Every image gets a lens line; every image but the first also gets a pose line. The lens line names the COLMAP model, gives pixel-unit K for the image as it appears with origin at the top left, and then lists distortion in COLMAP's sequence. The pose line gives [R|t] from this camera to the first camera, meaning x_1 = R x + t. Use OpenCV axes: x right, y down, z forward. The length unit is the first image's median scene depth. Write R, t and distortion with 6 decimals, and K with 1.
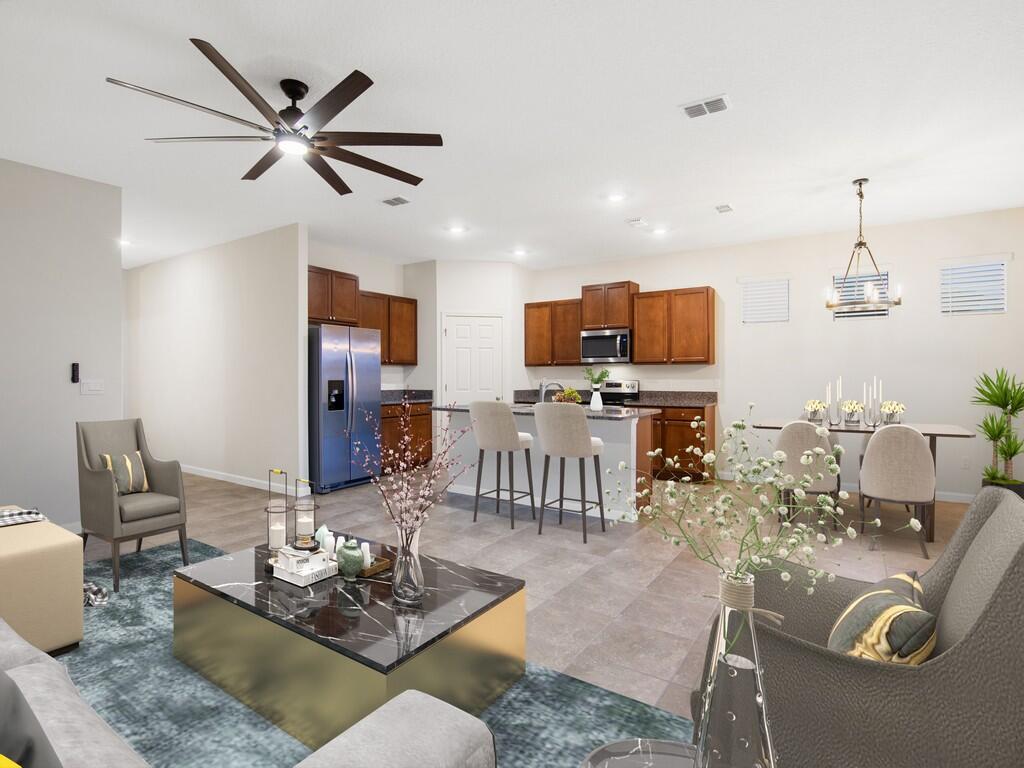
lens RADIAL K [[515.9, 0, 512.0], [0, 515.9, 384.0], [0, 0, 1]] dist [0.000480, 0.000269]
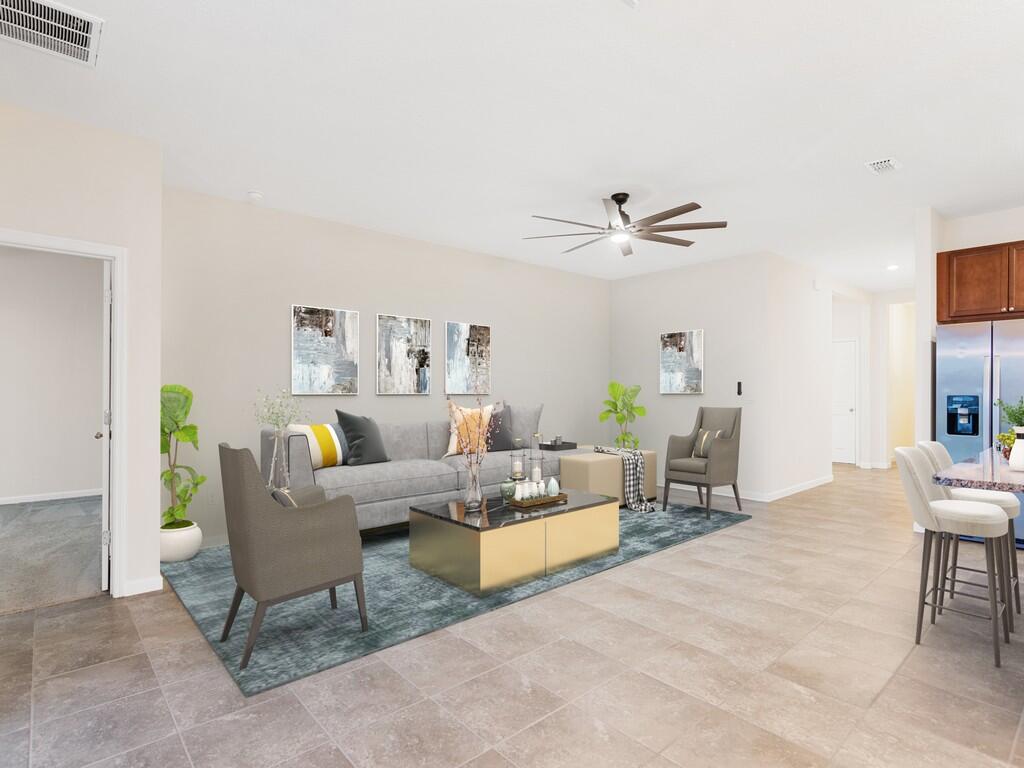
lens RADIAL K [[541.9, 0, 523.5], [0, 541.9, 380.6], [0, 0, 1]] dist [0.032103, -0.014289]
pose [[-0.238857, -0.021361, -0.970820, 0.504691], [-0.014461, 0.999725, -0.018439, -0.004011], [0.970947, 0.009635, -0.239100, 0.478809]]
